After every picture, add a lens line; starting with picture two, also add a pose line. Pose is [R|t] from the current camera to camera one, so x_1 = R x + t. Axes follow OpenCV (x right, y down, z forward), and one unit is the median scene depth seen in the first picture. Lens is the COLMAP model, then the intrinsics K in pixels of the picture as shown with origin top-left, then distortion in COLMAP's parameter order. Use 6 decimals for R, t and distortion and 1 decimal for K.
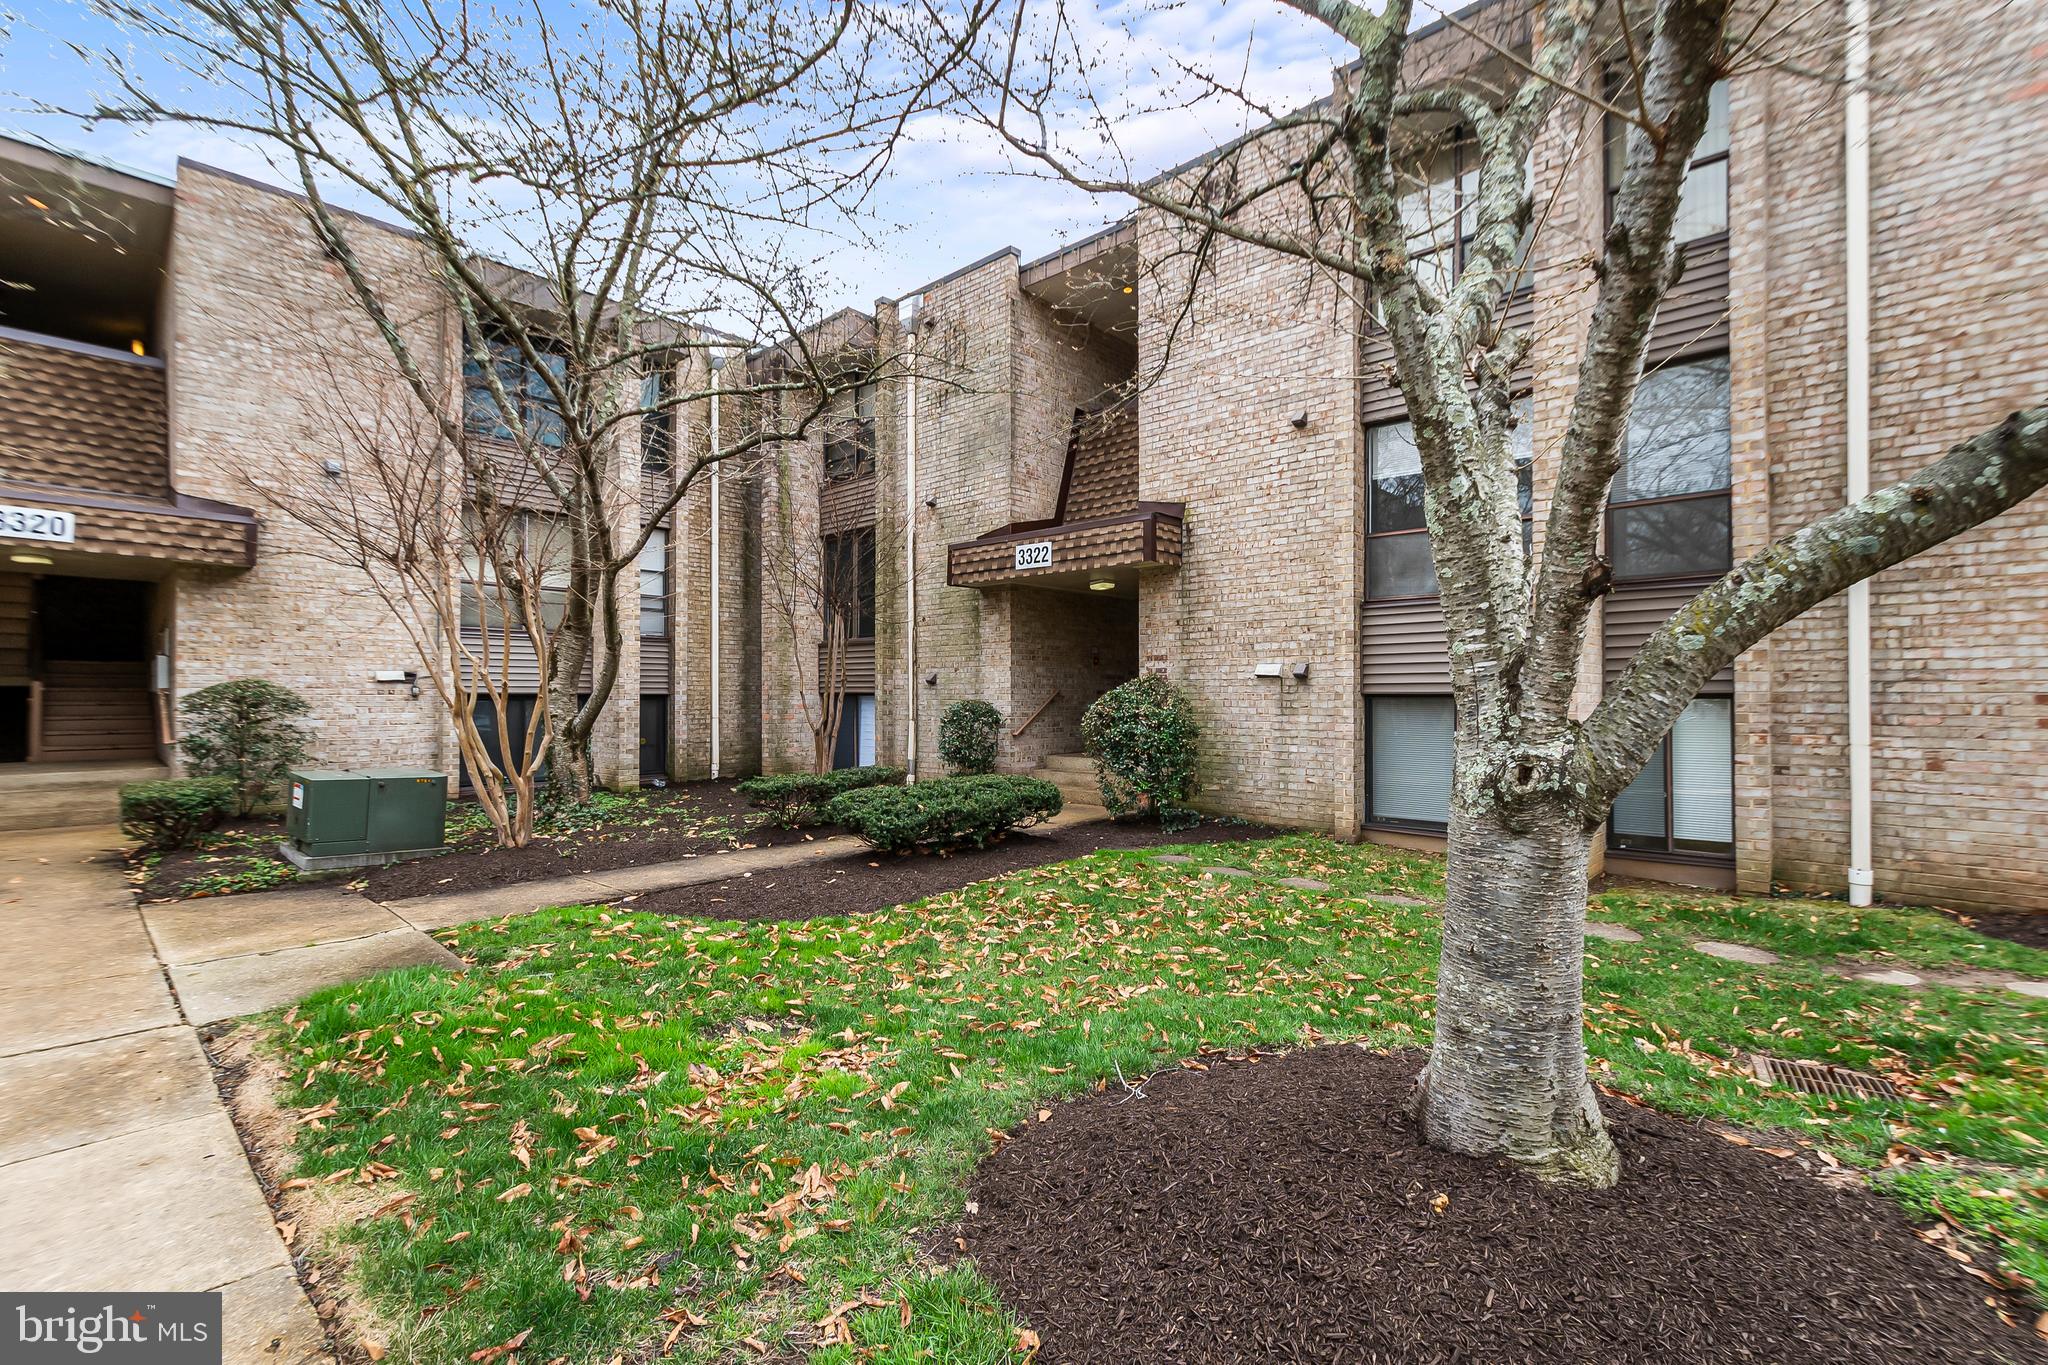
lens RADIAL K [[886.7, 0, 1039.7], [0, 886.7, 686.1], [0, 0, 1]] dist [0.002418, -0.000298]
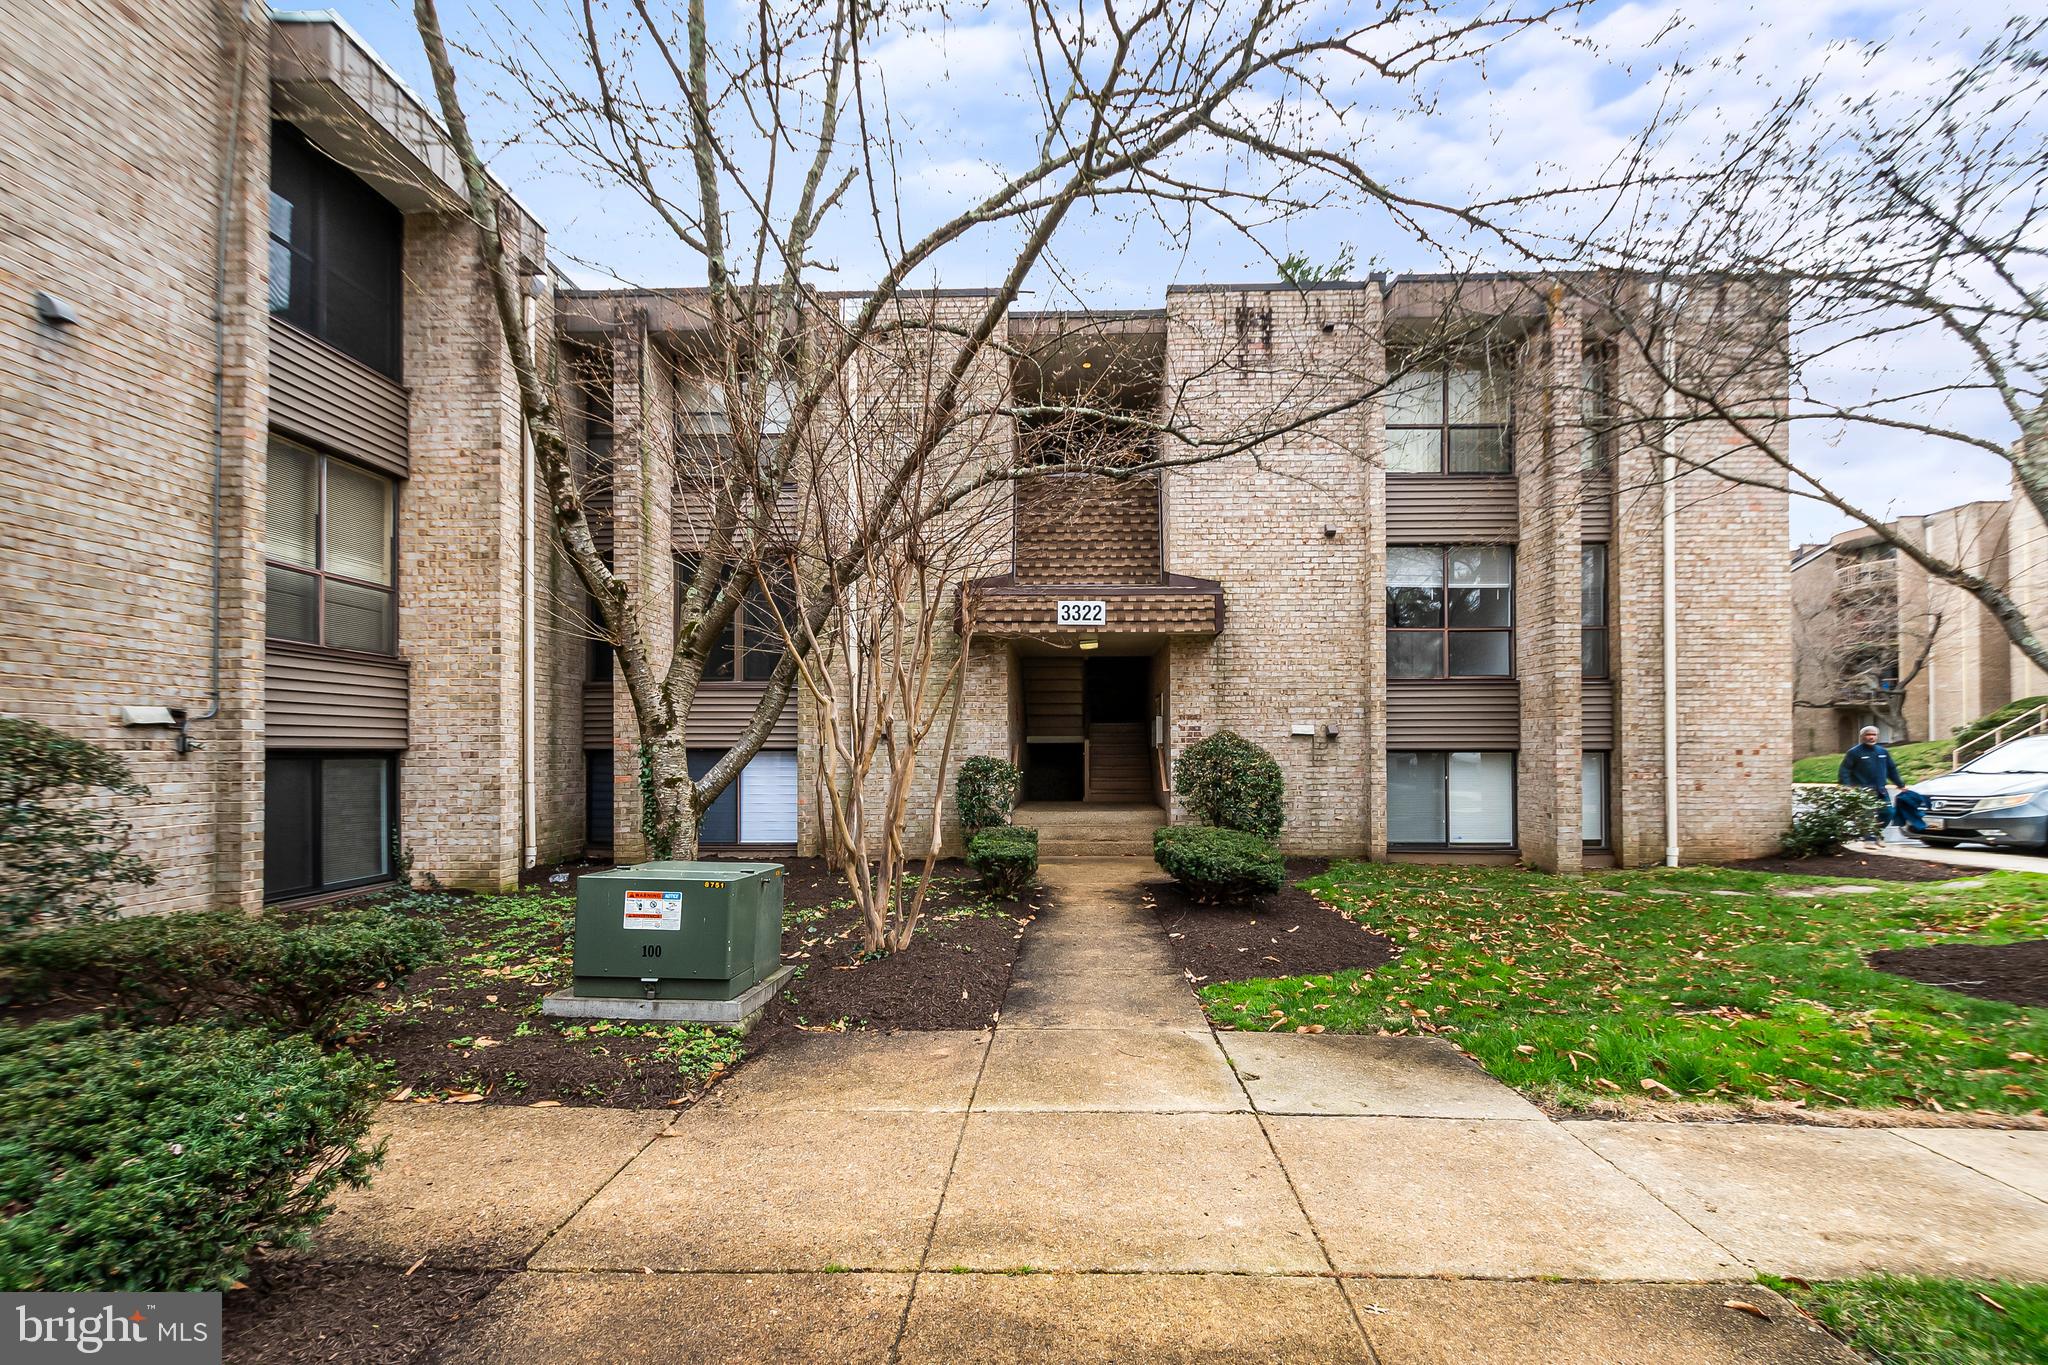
lens RADIAL K [[915.7, 0, 1028.9], [0, 915.7, 736.8], [0, 0, 1]] dist [0.001990, 0.000170]
pose [[0.767213, 0.009410, 0.641323, -0.767420], [-0.005911, 0.999954, -0.007601, 0.002973], [-0.641365, 0.002041, 0.767233, 0.251548]]
